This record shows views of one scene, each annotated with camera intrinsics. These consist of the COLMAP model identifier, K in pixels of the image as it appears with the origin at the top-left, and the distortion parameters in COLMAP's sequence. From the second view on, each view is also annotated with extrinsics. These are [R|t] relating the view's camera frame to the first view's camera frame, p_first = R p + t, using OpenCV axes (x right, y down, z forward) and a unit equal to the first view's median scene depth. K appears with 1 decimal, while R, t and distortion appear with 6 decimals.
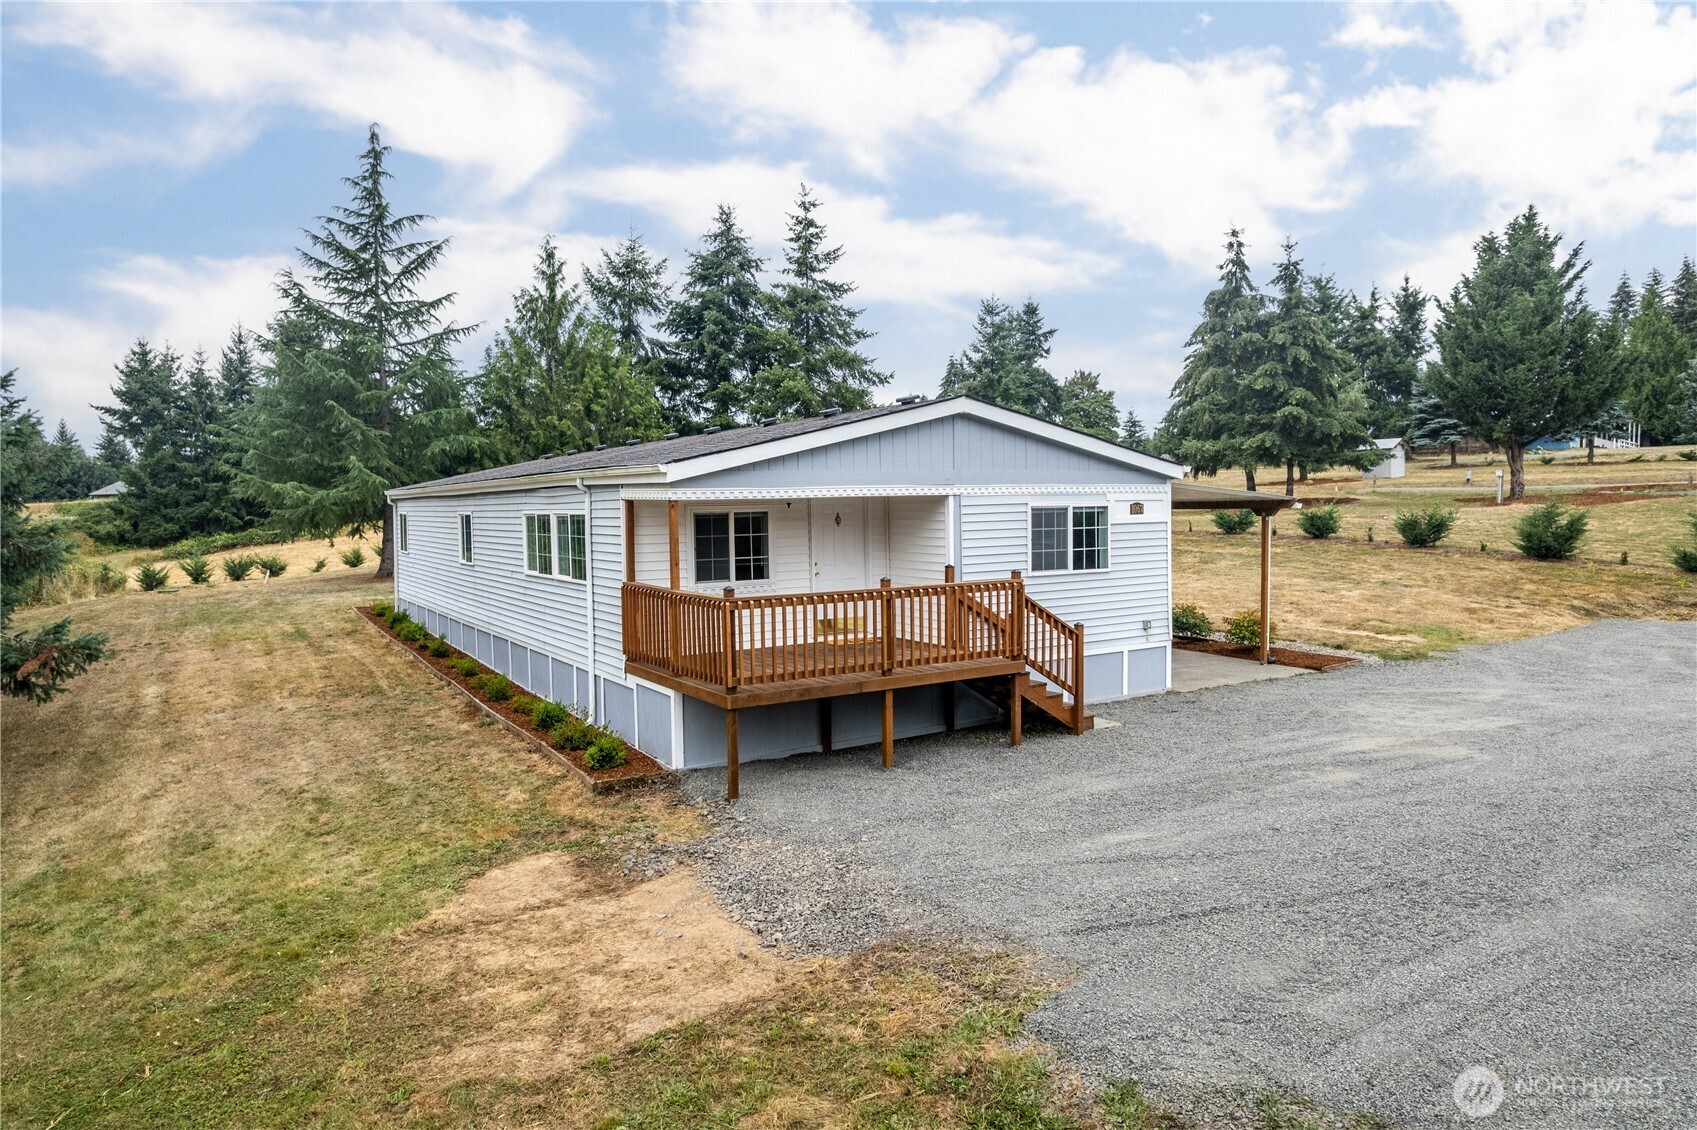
lens RADIAL K [[1097.0, 0, 846.5], [0, 1097.0, 562.9], [0, 0, 1]] dist [-0.081706, 0.092082]
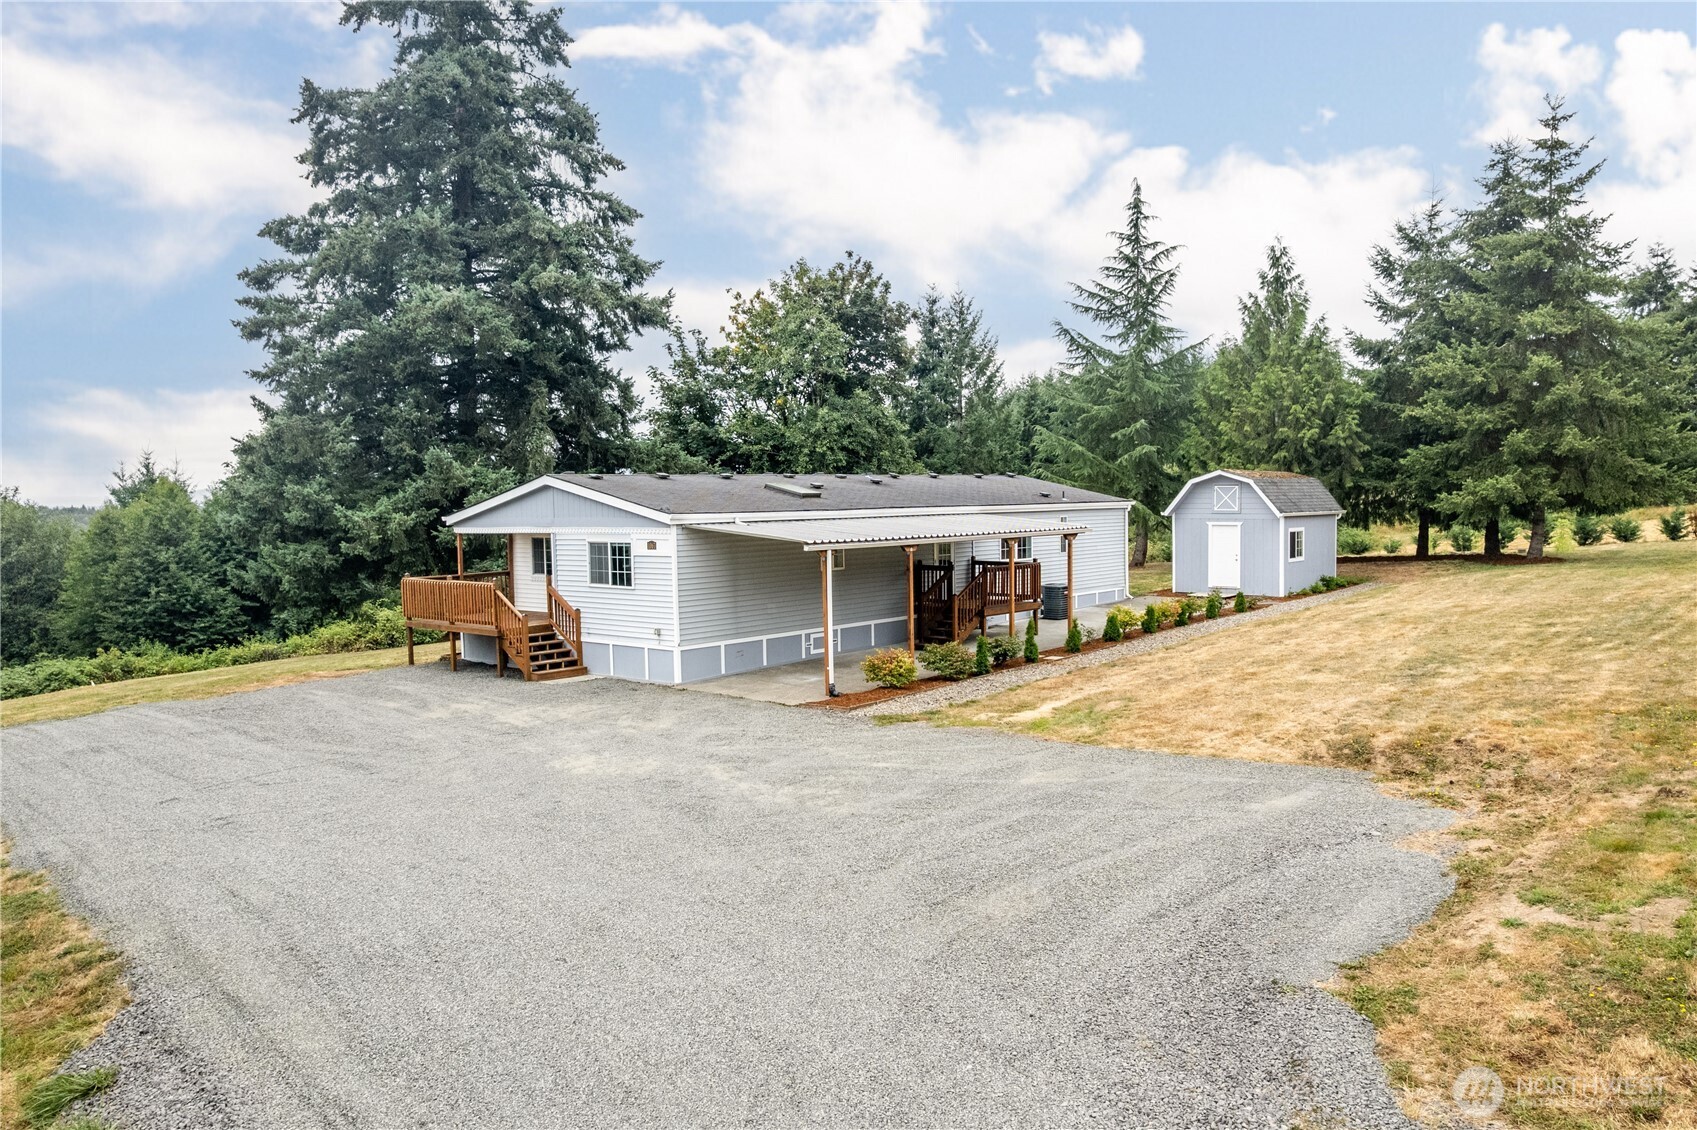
lens RADIAL K [[1226.4, 0, 879.3], [0, 1226.4, 566.2], [0, 0, 1]] dist [-0.058968, 0.058720]
pose [[0.304442, 0.066204, -0.950227, 1.874667], [-0.039833, 0.997594, 0.056741, -0.126384], [0.951698, 0.020576, 0.306346, 0.831902]]
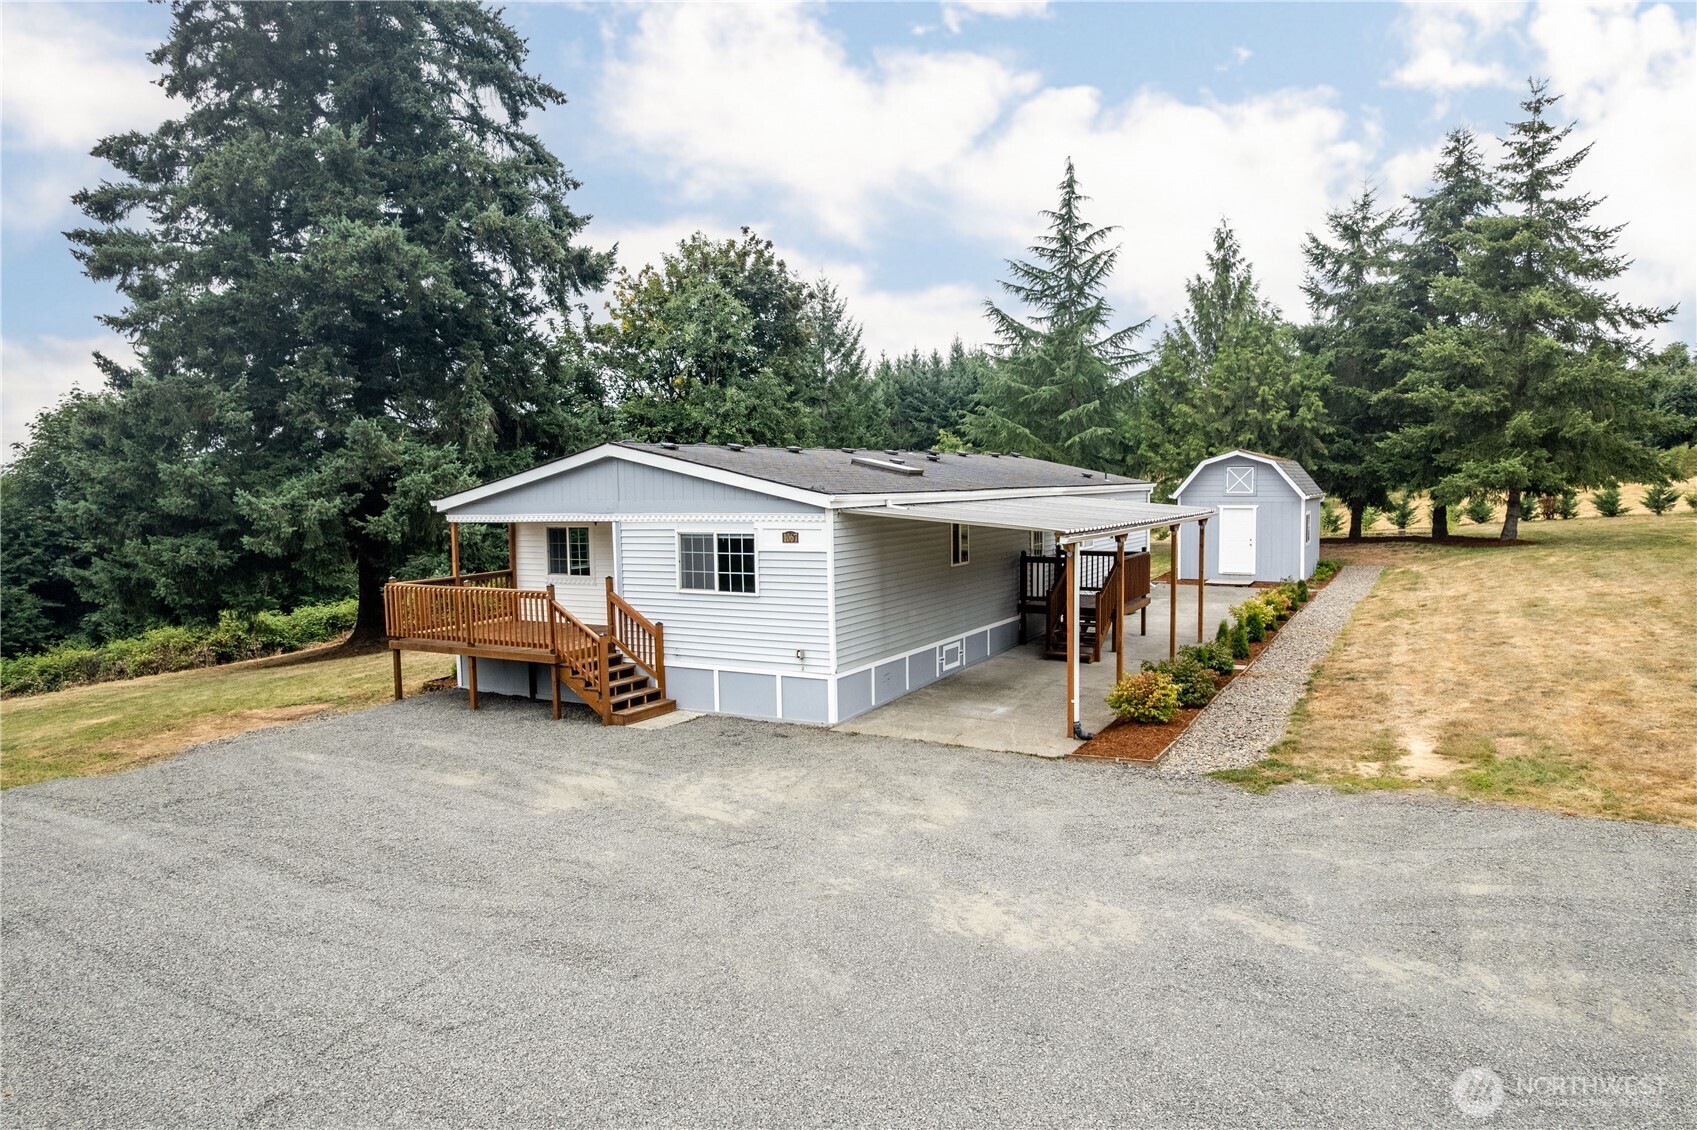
lens RADIAL K [[1097.0, 0, 846.5], [0, 1097.0, 562.9], [0, 0, 1]] dist [-0.081706, 0.092082]
pose [[0.477309, 0.073749, -0.875635, 1.220919], [-0.038245, 0.997271, 0.063146, -0.095486], [0.877903, 0.003348, 0.478827, 0.582043]]
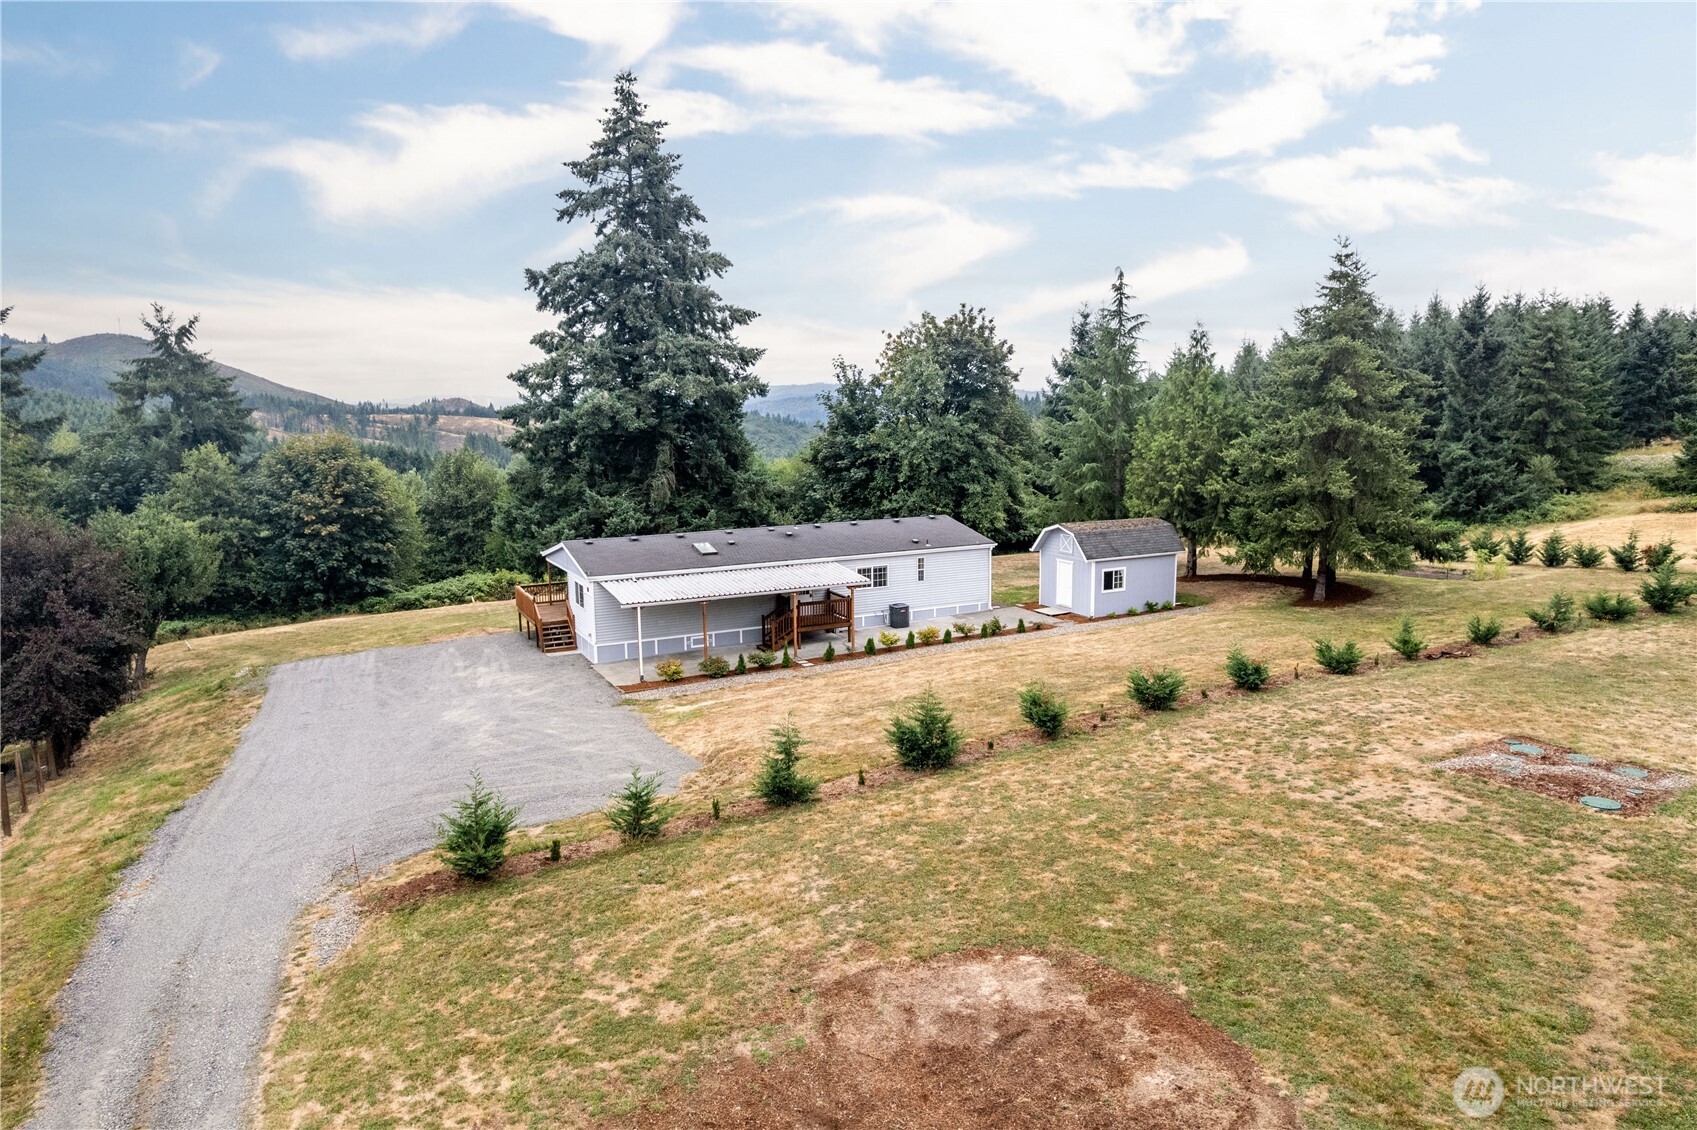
lens RADIAL K [[1097.0, 0, 846.5], [0, 1097.0, 562.9], [0, 0, 1]] dist [-0.081706, 0.092082]
pose [[-0.084759, 0.162894, -0.982996, 2.840019], [-0.040513, 0.985167, 0.166747, -0.585713], [0.995578, 0.053957, -0.076902, 1.867868]]
